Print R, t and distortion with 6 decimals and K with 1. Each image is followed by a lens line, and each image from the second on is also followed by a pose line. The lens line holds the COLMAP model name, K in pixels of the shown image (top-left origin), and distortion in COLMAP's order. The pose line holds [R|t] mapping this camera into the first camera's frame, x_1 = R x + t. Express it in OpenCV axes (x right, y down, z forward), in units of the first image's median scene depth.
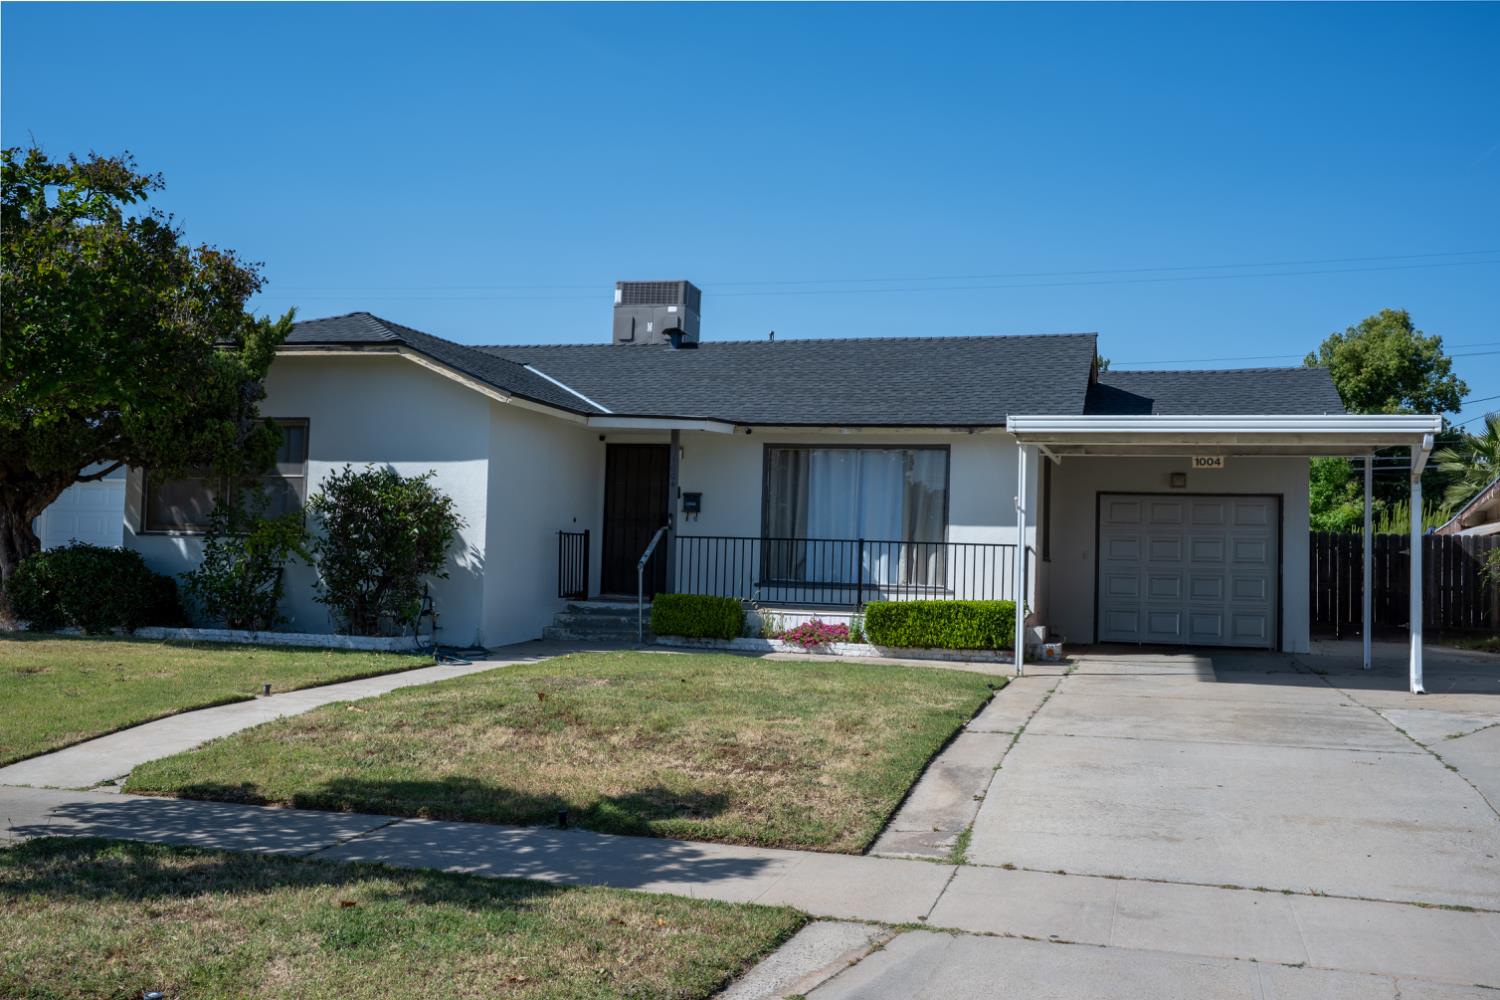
lens RADIAL K [[1398.8, 0, 758.5], [0, 1398.8, 502.2], [0, 0, 1]] dist [0.050191, 0.000000]
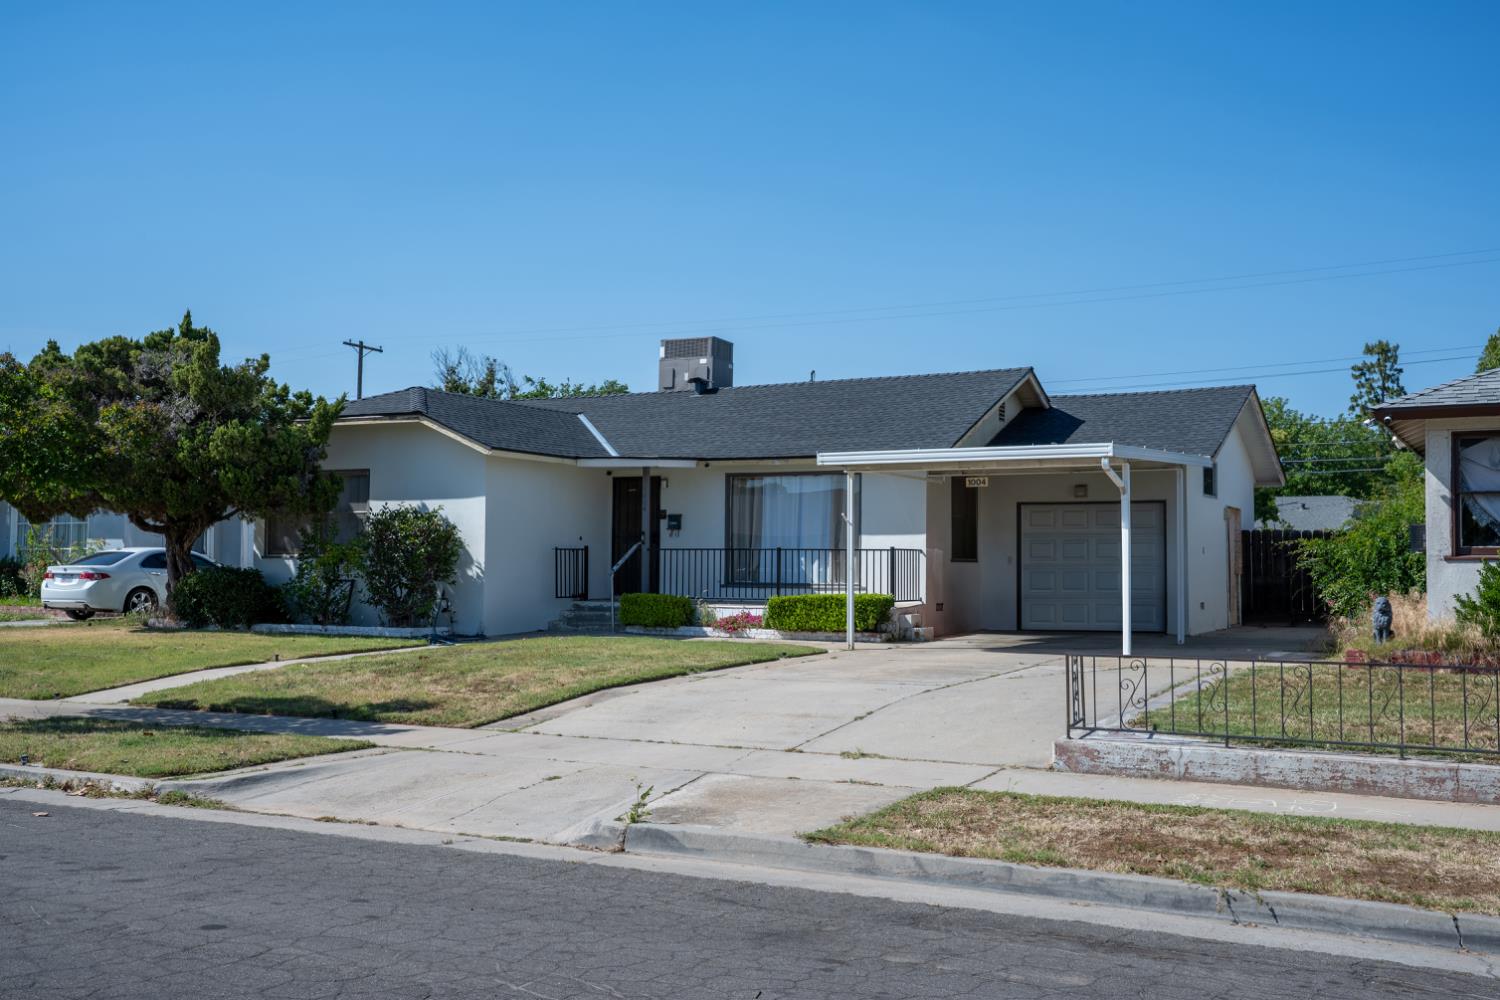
lens RADIAL K [[1398.8, 0, 734.3], [0, 1398.8, 491.7], [0, 0, 1]] dist [0.050191, 0.000000]
pose [[0.979623, -0.033163, -0.198089, 0.298884], [0.030016, 0.999371, -0.018871, -0.001849], [0.198591, 0.012540, 0.980002, -0.266433]]
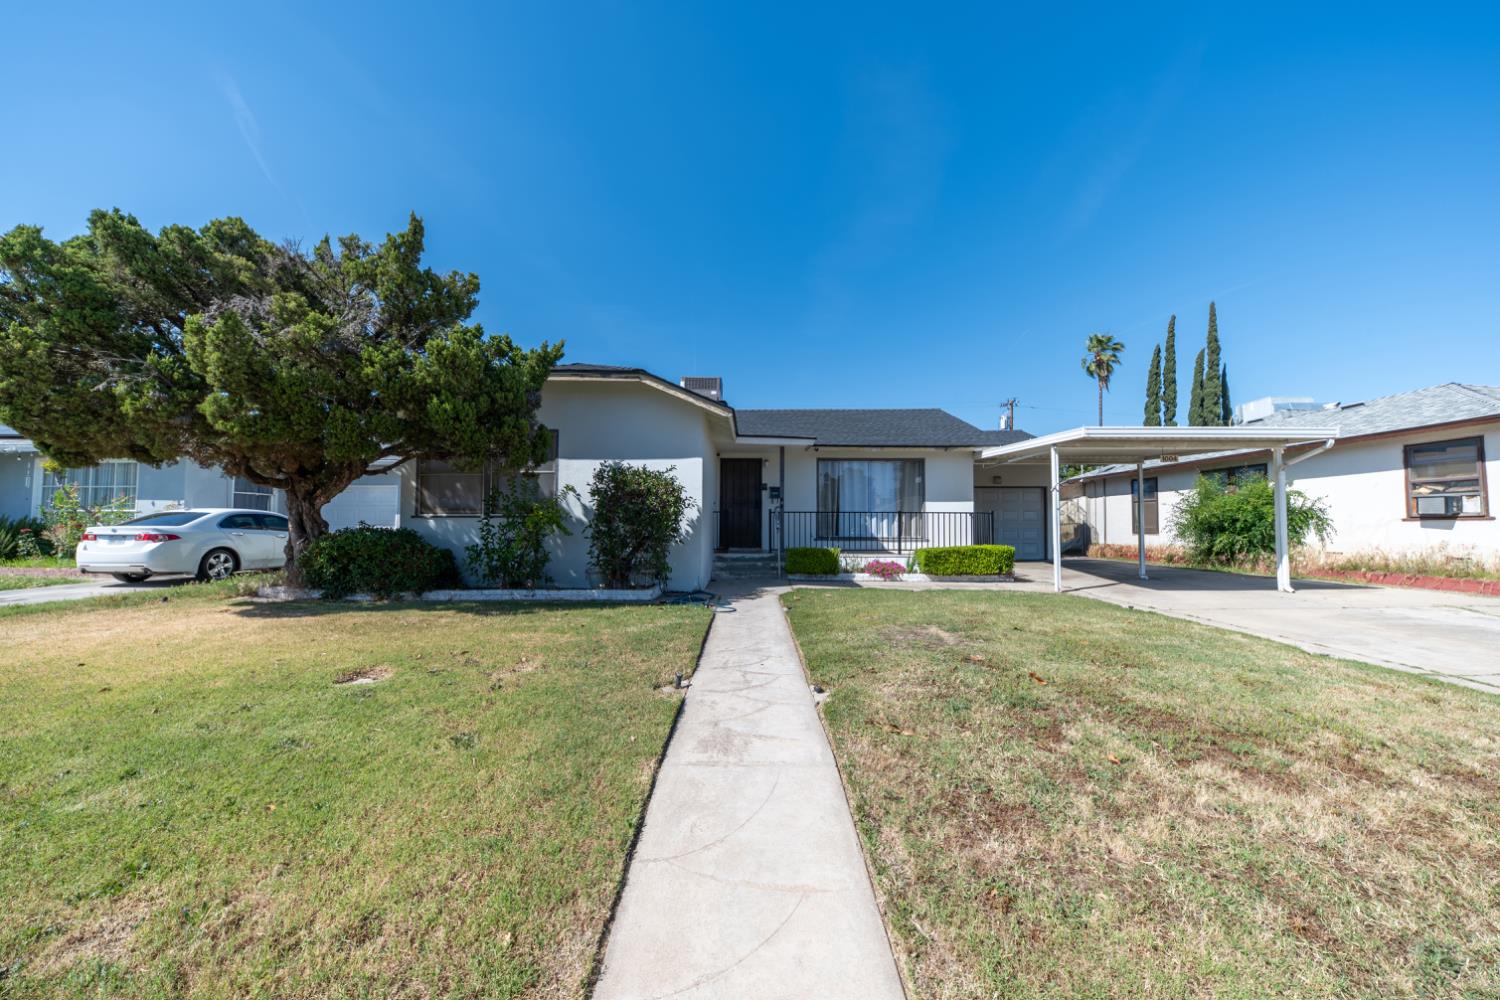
lens RADIAL K [[522.3, 0, 779.3], [0, 522.3, 502.6], [0, 0, 1]] dist [0.002784, -0.003447]
pose [[0.959959, -0.014218, 0.279779, -0.254576], [0.014178, 0.999897, 0.002167, 0.013144], [-0.279781, 0.001886, 0.960062, 0.447360]]
